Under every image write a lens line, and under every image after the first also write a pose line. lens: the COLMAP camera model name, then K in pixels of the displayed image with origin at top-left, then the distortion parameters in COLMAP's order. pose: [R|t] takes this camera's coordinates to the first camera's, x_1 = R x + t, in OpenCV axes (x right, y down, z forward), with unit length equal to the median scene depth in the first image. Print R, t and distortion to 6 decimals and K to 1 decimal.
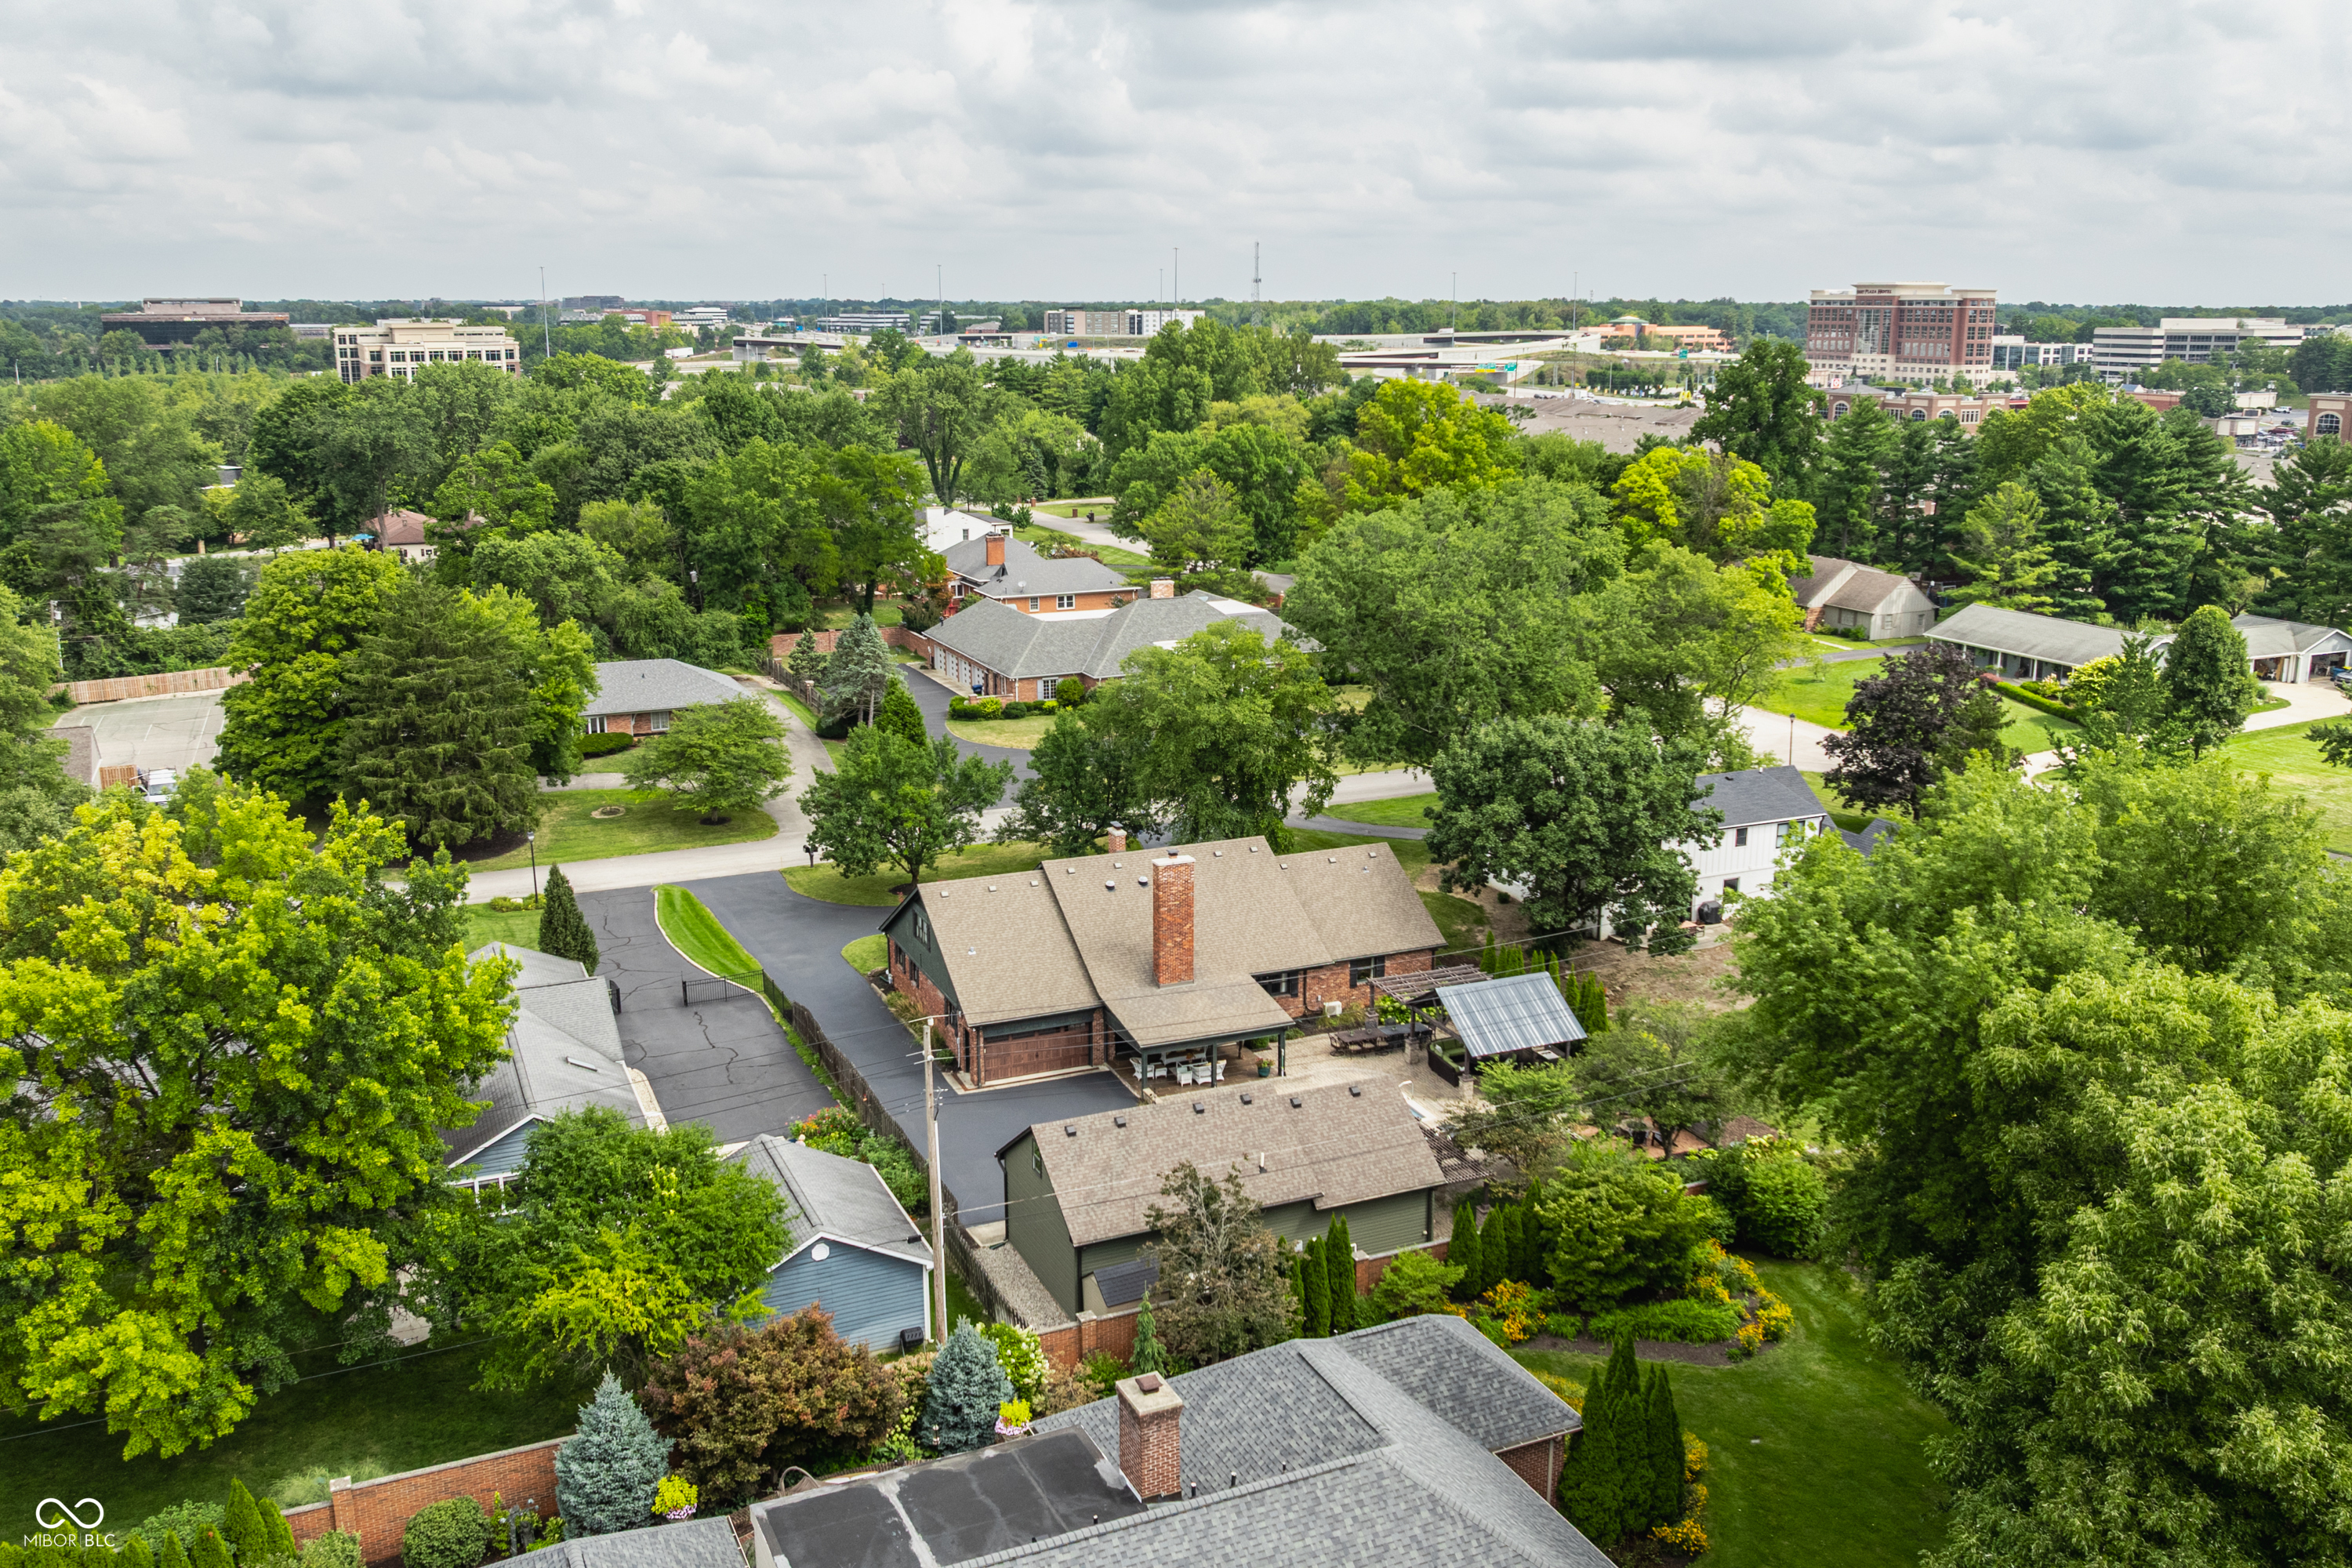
lens RADIAL K [[1944.2, 0, 1176.0], [0, 1944.2, 784.0], [0, 0, 1]] dist [-0.013028, -0.009413]
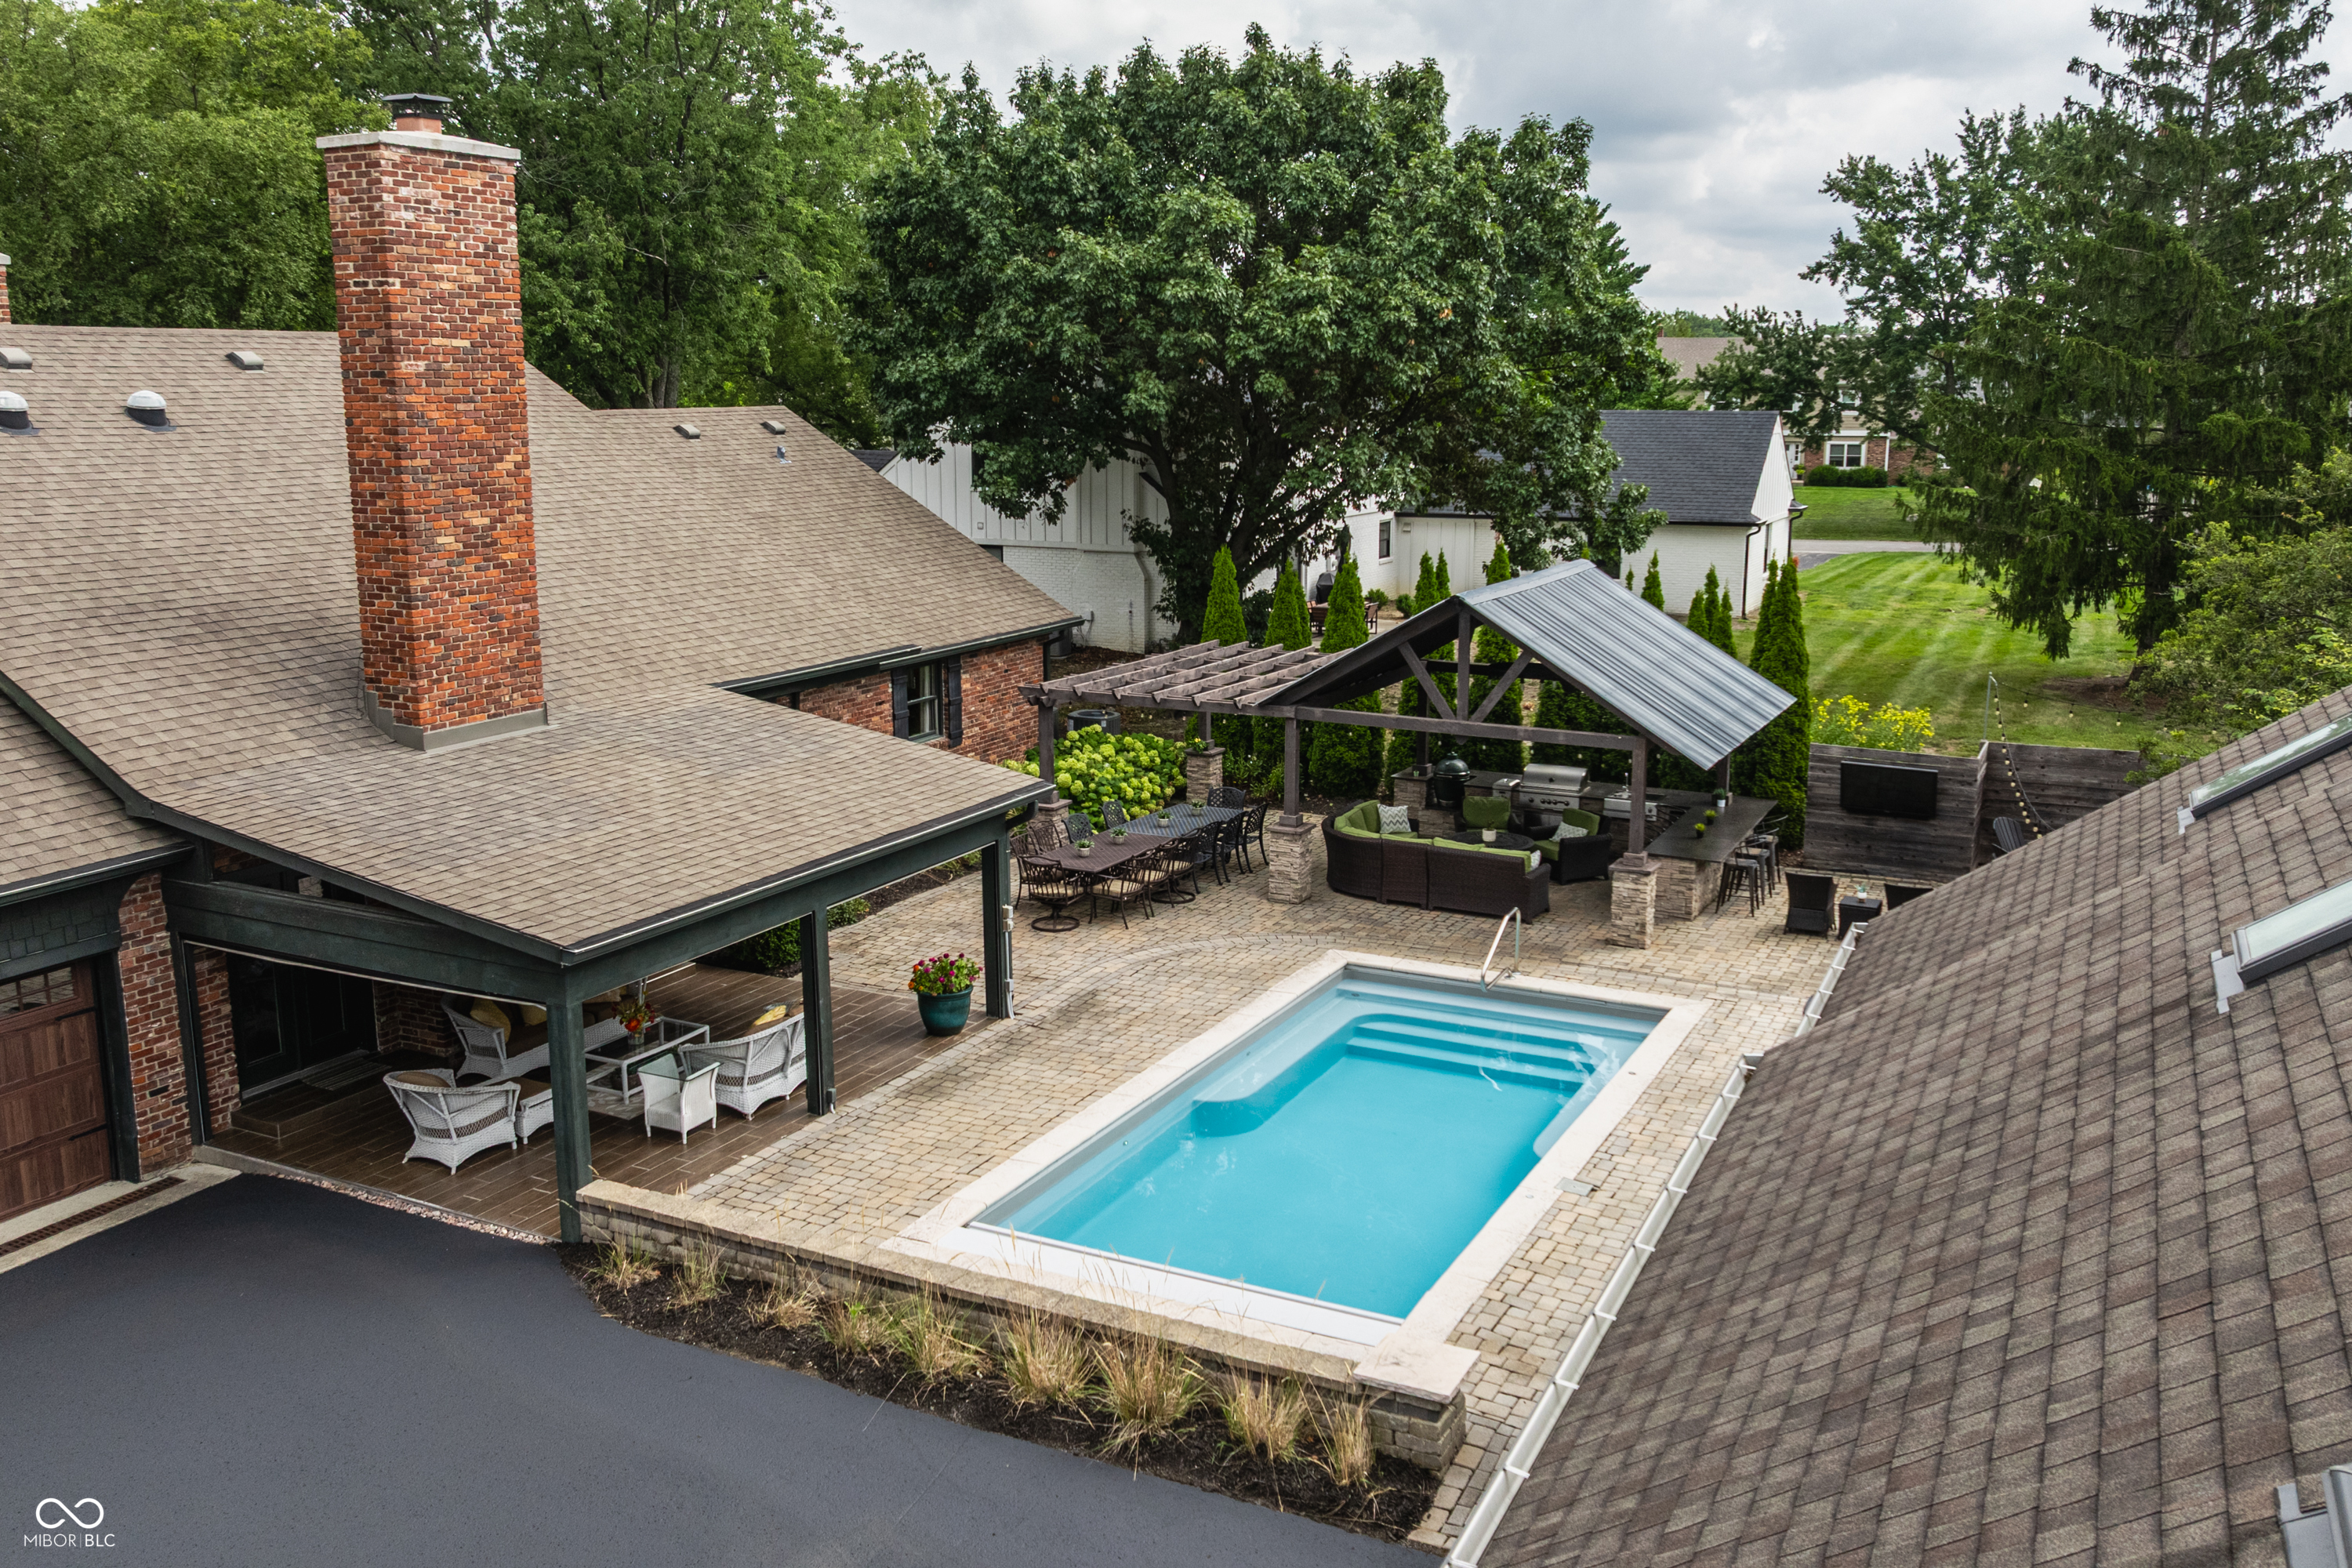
lens RADIAL K [[1944.2, 0, 1176.0], [0, 1944.2, 784.0], [0, 0, 1]] dist [-0.013028, -0.009413]
pose [[0.769595, -0.127246, 0.625725, -0.079655], [0.148756, 0.988708, 0.018103, 0.117758], [-0.620963, 0.079149, 0.779834, 0.777980]]
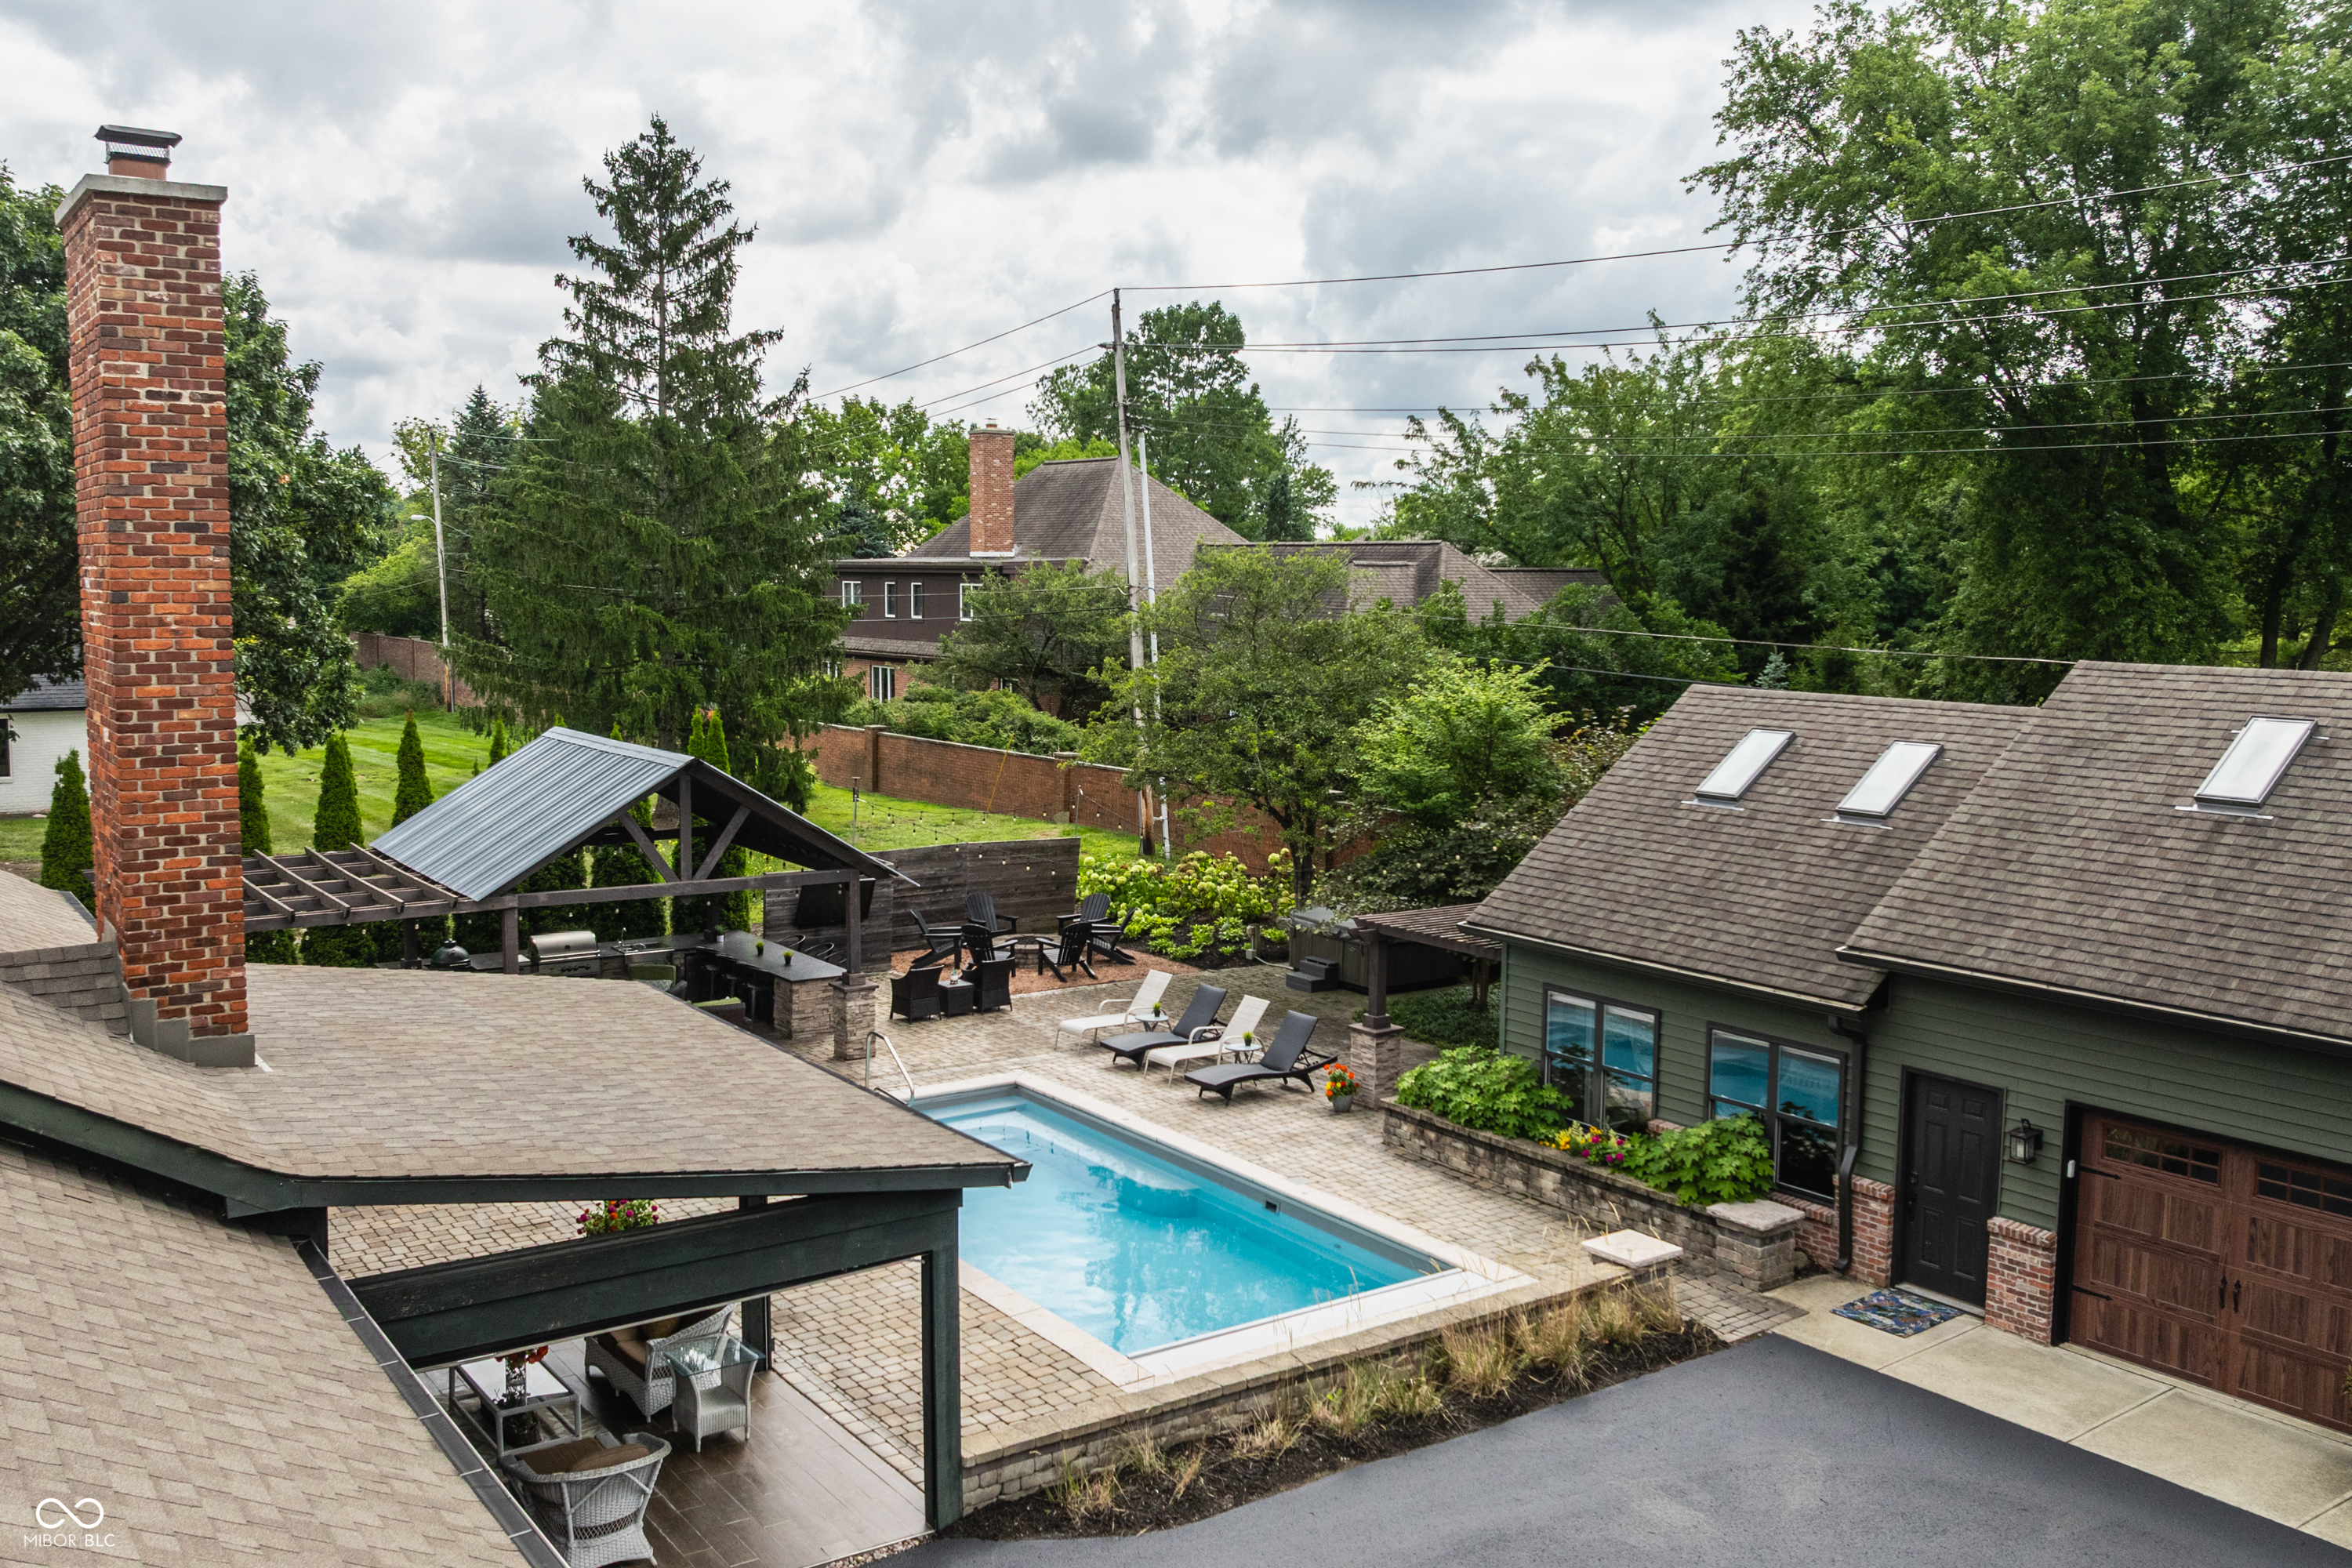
lens RADIAL K [[1944.2, 0, 1176.0], [0, 1944.2, 784.0], [0, 0, 1]] dist [-0.013028, -0.009413]
pose [[-0.188222, -0.108767, 0.976085, -0.164368], [0.223193, 0.963108, 0.150360, 0.078267], [-0.956430, 0.246156, -0.157002, 0.947507]]
